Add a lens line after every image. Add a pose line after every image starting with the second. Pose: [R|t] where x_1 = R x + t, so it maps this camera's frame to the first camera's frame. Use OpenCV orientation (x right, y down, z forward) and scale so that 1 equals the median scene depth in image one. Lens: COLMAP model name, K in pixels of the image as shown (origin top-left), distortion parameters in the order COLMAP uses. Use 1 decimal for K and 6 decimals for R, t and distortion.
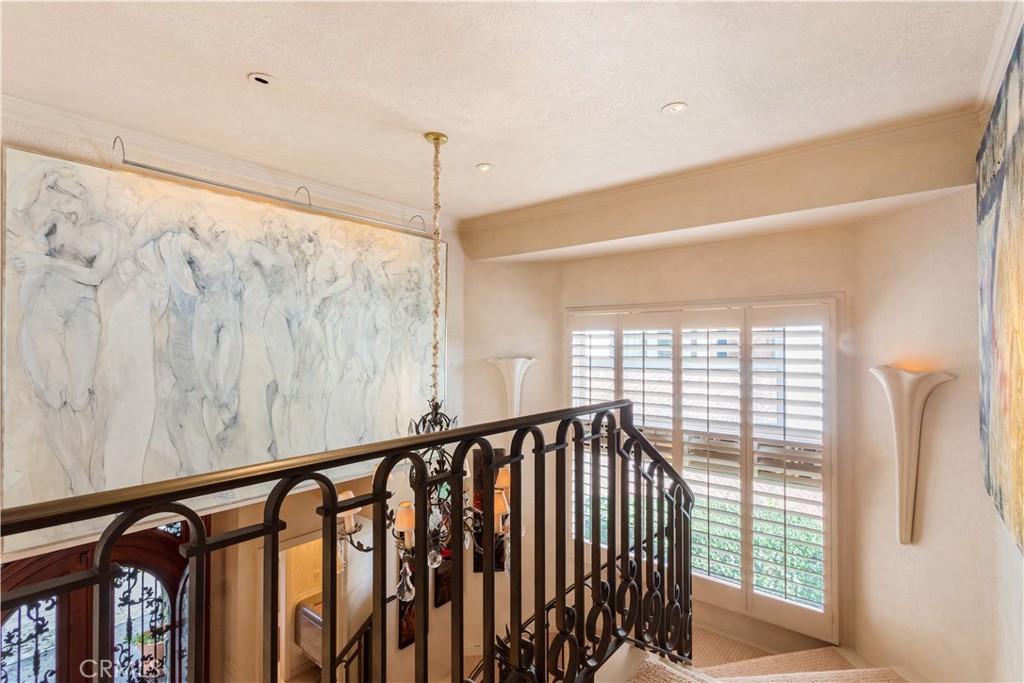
lens RADIAL K [[485.3, 0, 508.2], [0, 485.3, 340.5], [0, 0, 1]] dist [-0.001468, 0.001737]
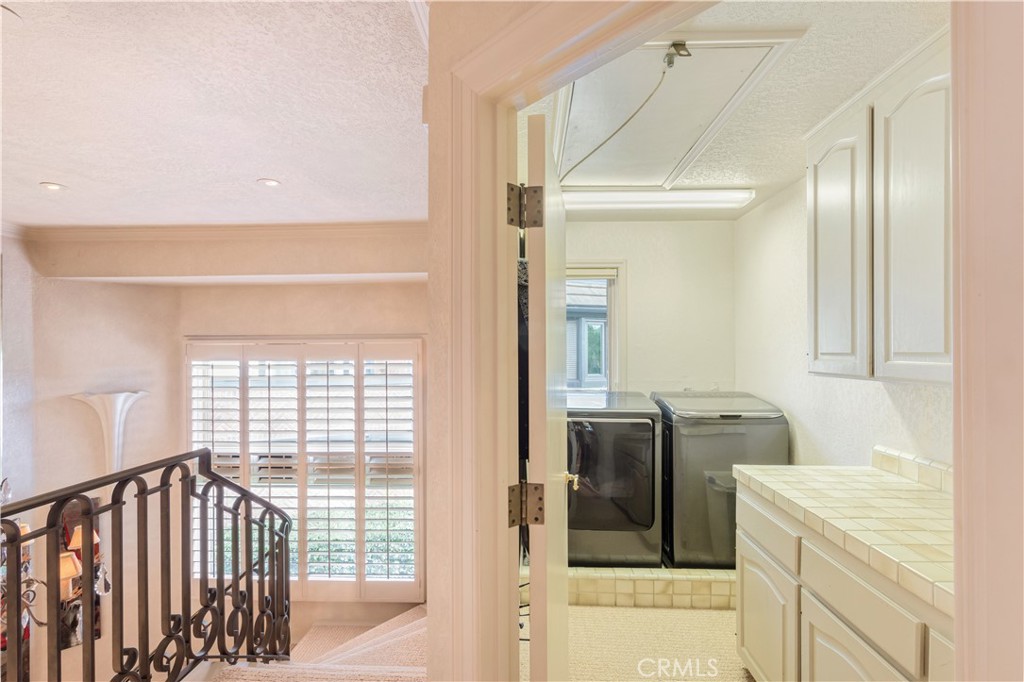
lens RADIAL K [[491.2, 0, 513.7], [0, 491.2, 352.3], [0, 0, 1]] dist [-0.000282, 0.000576]
pose [[0.795016, -0.007538, 0.606541, 0.064897], [0.000888, 0.999936, 0.011264, -0.061198], [-0.606587, -0.008417, 0.794972, -0.187315]]
